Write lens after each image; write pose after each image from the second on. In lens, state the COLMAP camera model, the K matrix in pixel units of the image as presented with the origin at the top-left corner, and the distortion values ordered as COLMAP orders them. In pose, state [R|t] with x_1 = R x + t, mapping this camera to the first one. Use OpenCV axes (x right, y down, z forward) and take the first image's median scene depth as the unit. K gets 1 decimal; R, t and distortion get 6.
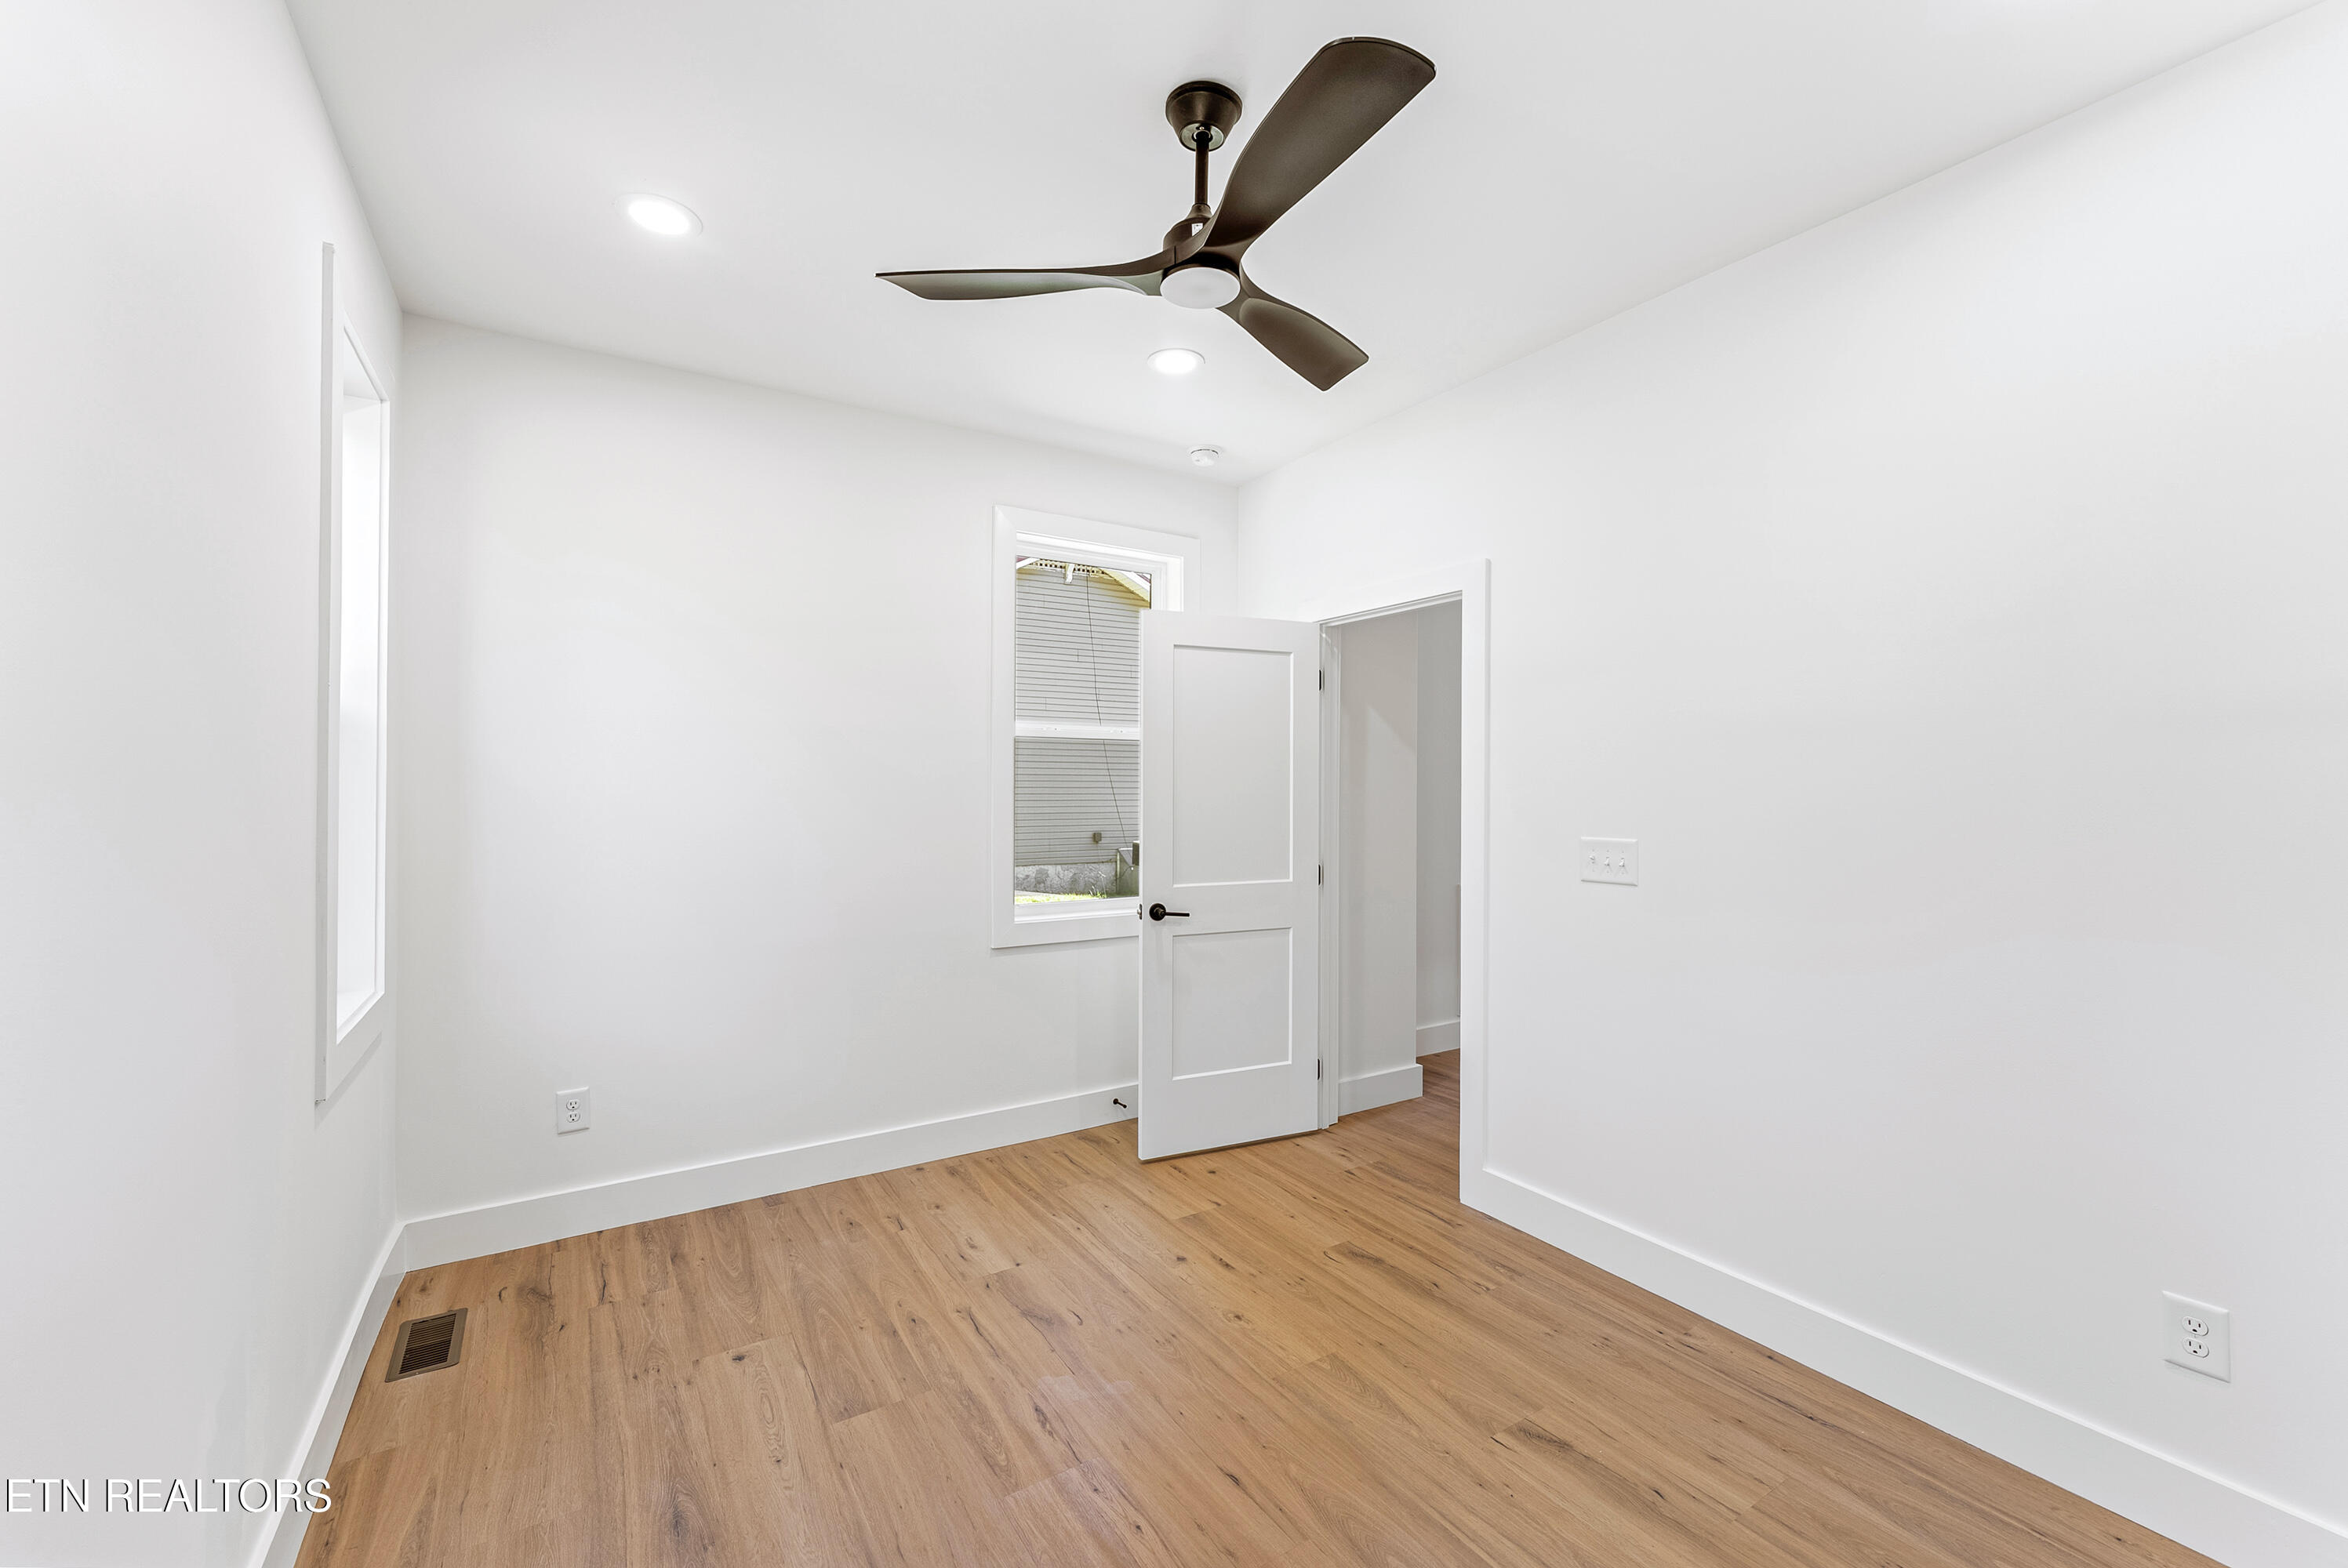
lens RADIAL K [[945.9, 0, 1174.0], [0, 945.9, 784.0], [0, 0, 1]] dist [0.000644, 0.000207]
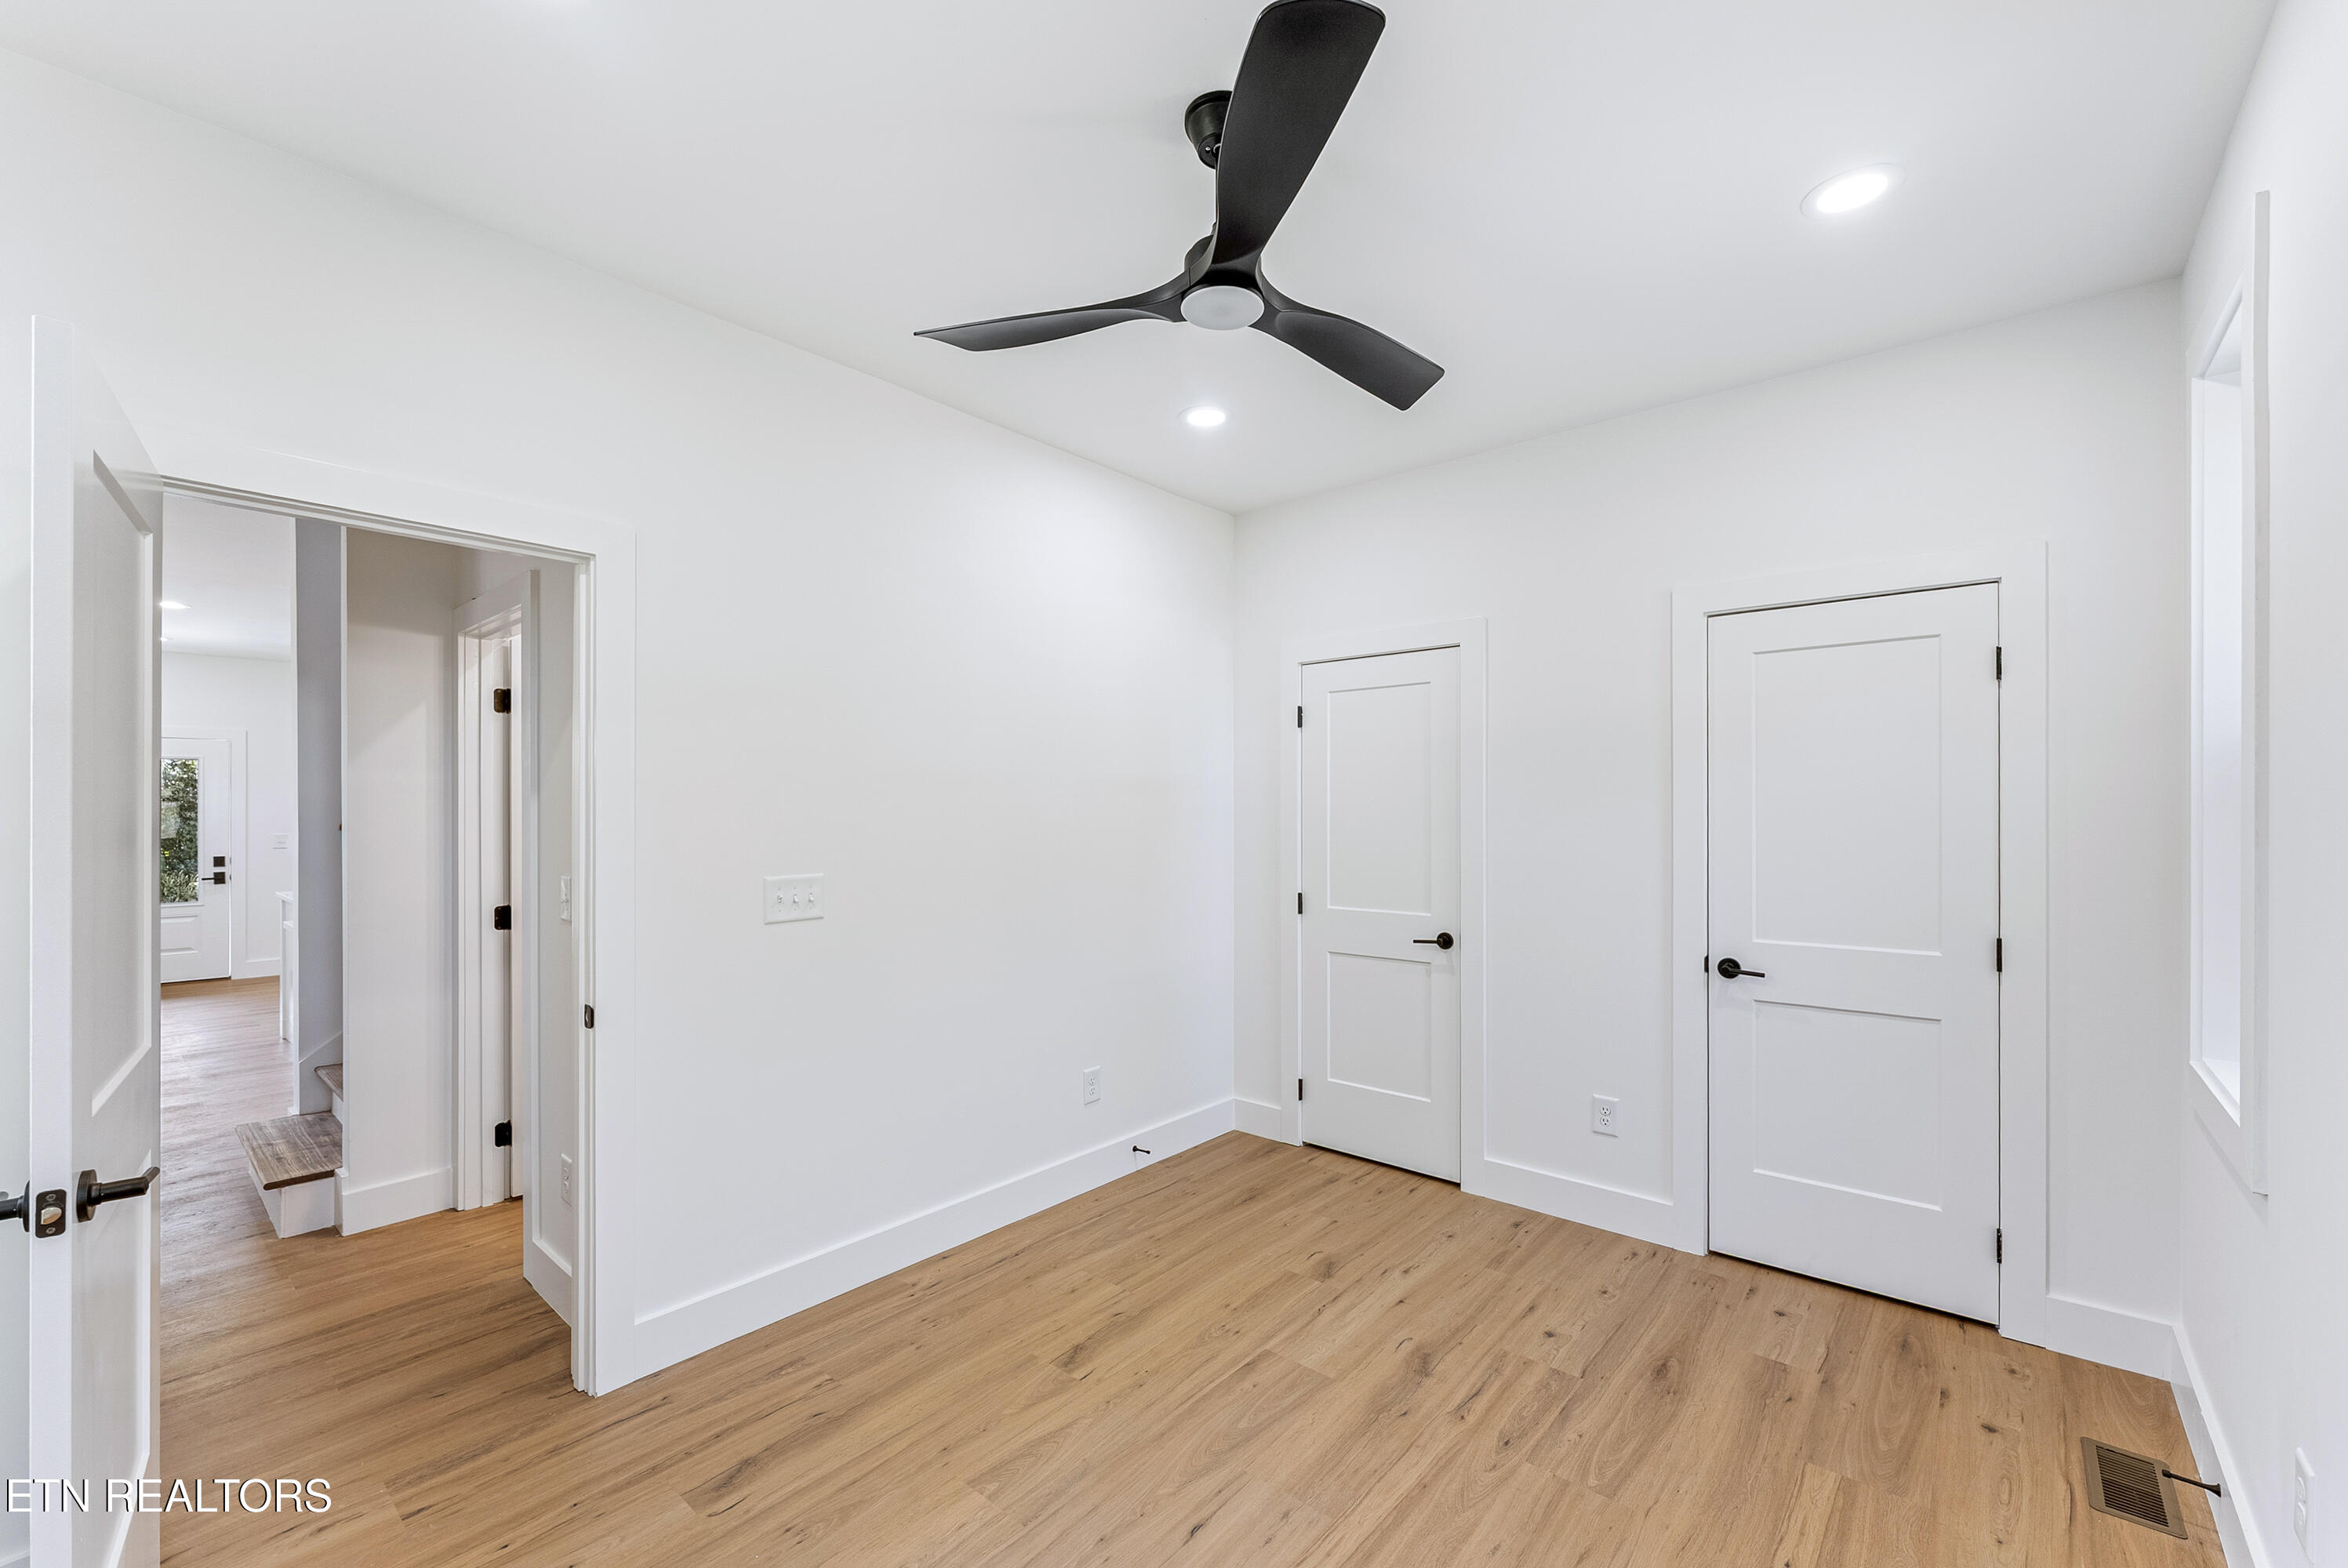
lens RADIAL K [[956.4, 0, 1178.5], [0, 956.4, 811.9], [0, 0, 1]] dist [-0.000831, -0.000094]
pose [[-0.294066, -0.001275, 0.955784, -0.704472], [0.001850, 0.999996, 0.001903, -0.011531], [-0.955783, 0.002328, -0.294063, 1.045491]]
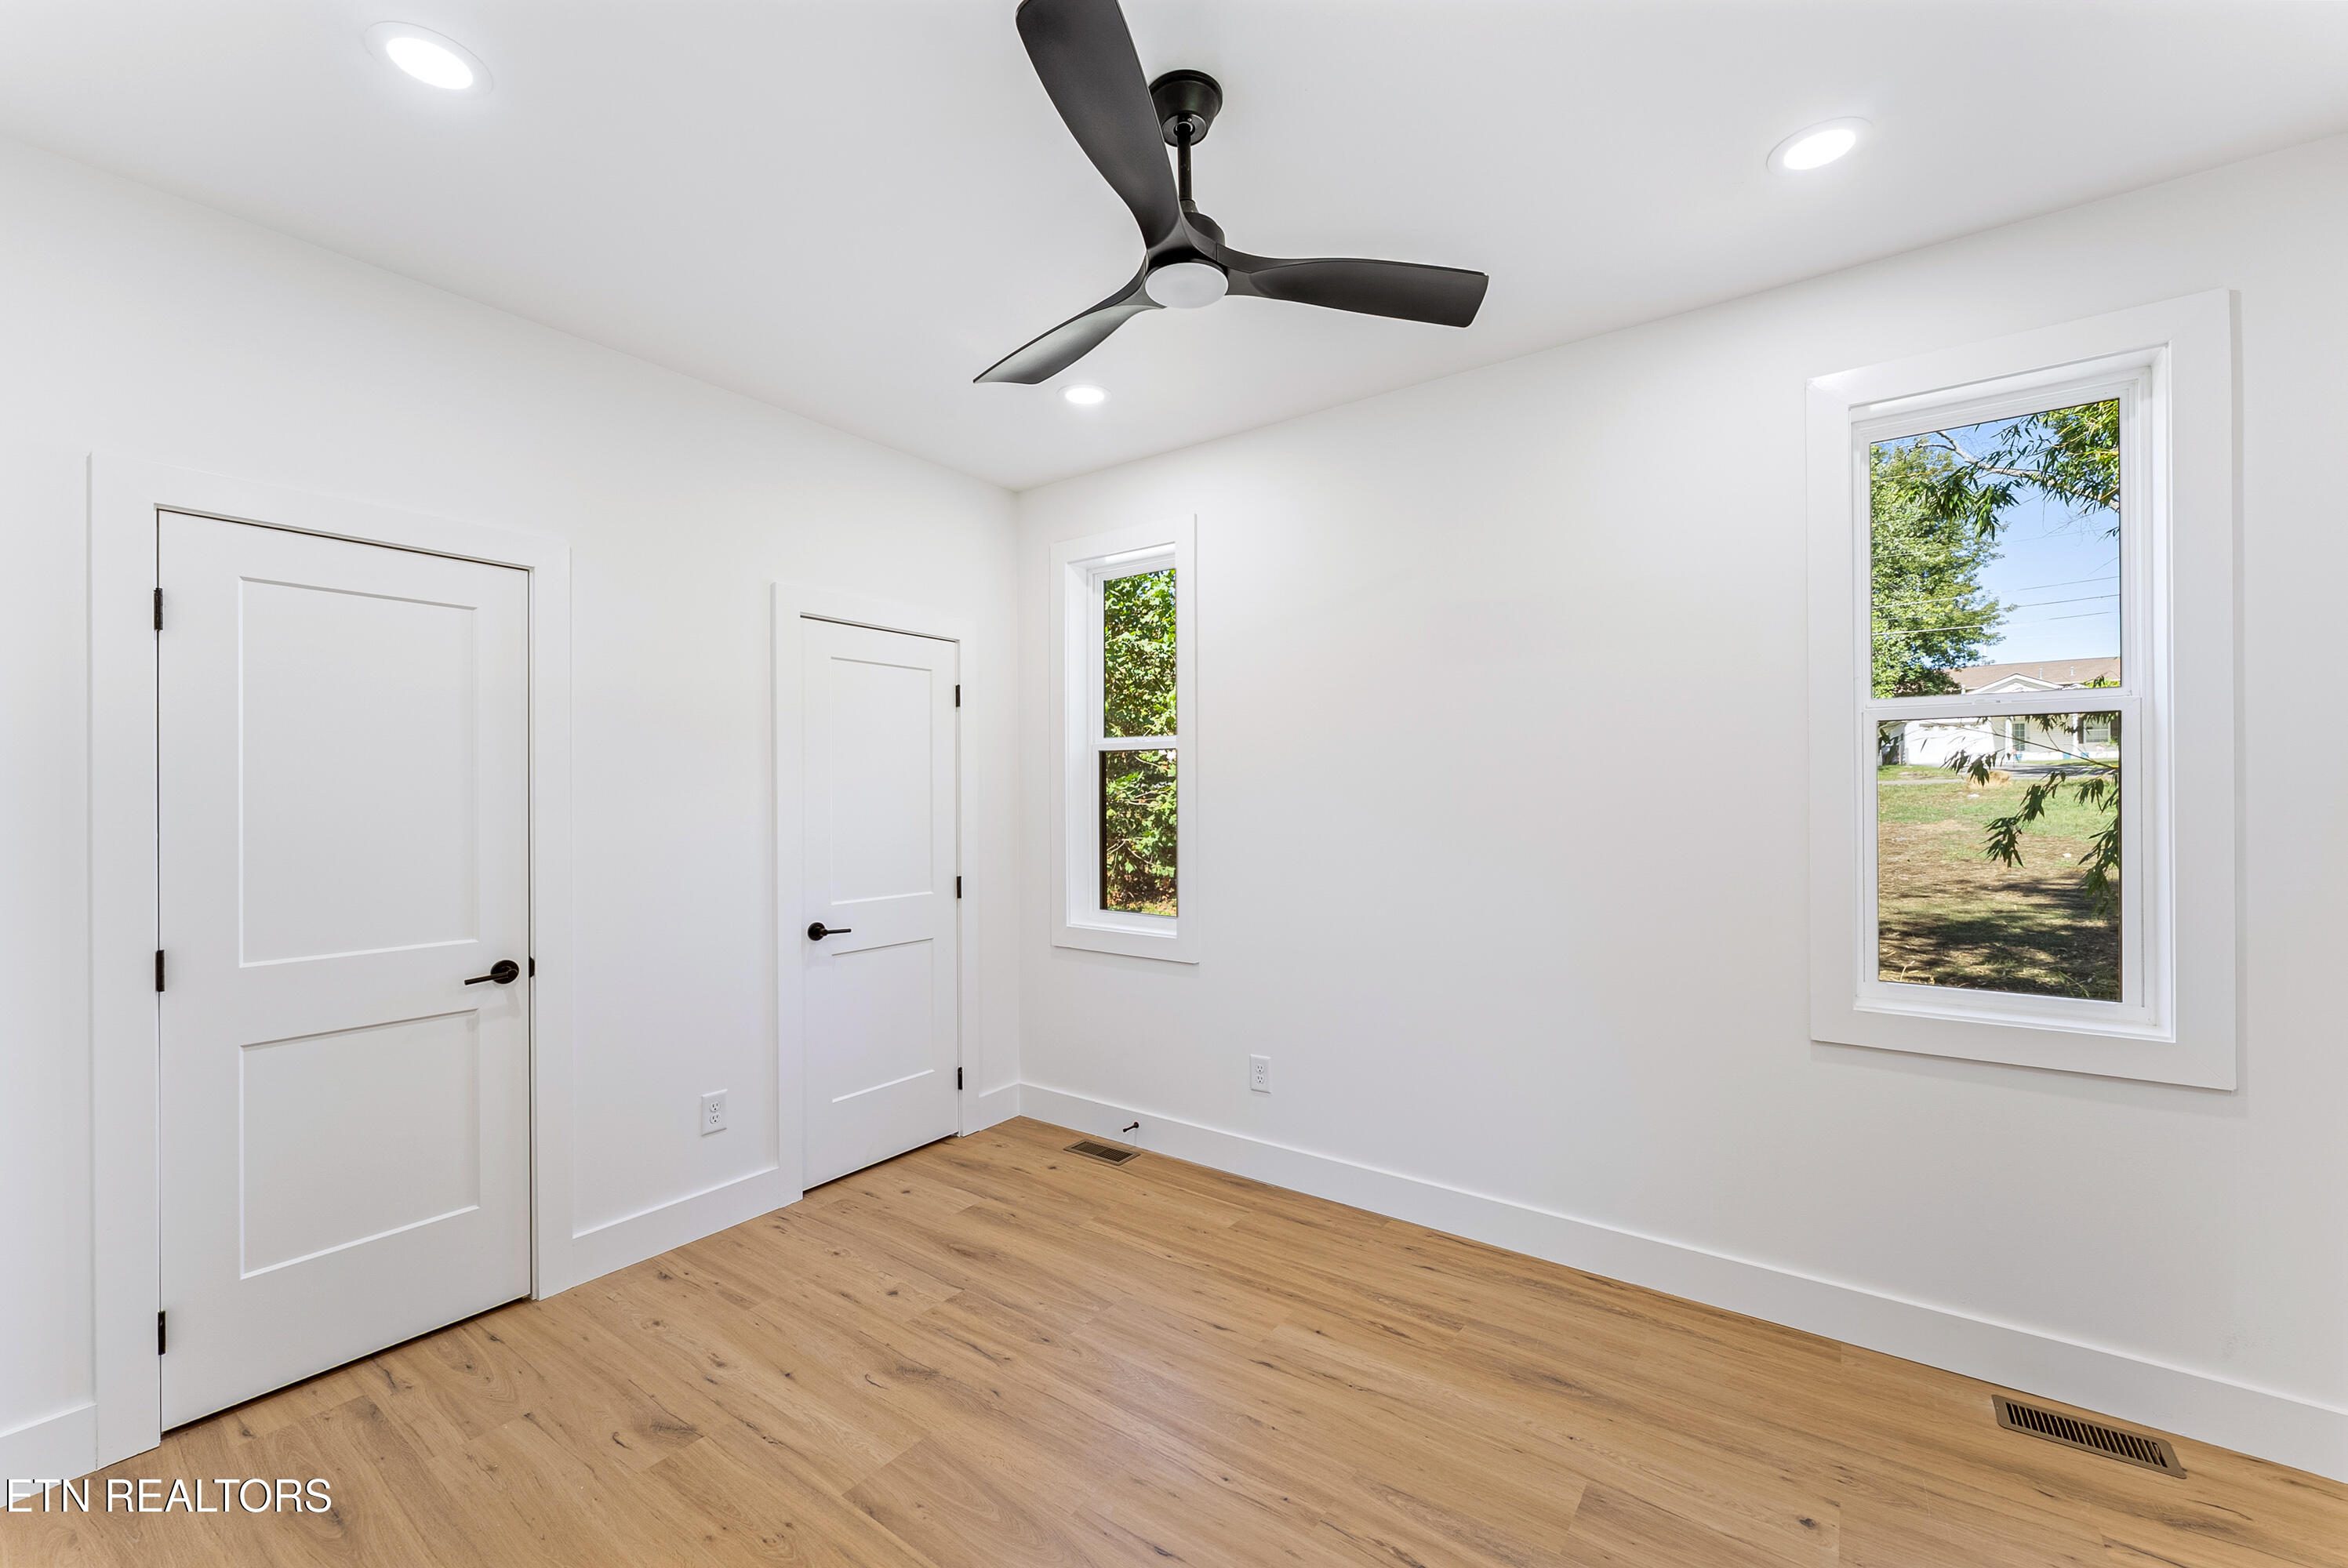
lens RADIAL K [[945.9, 0, 1174.0], [0, 945.9, 784.0], [0, 0, 1]] dist [0.000644, 0.000207]
pose [[-0.928205, -0.000723, -0.372070, 0.317965], [0.003461, 0.999938, -0.010577, -0.005356], [0.372054, -0.011105, -0.928145, 1.496307]]
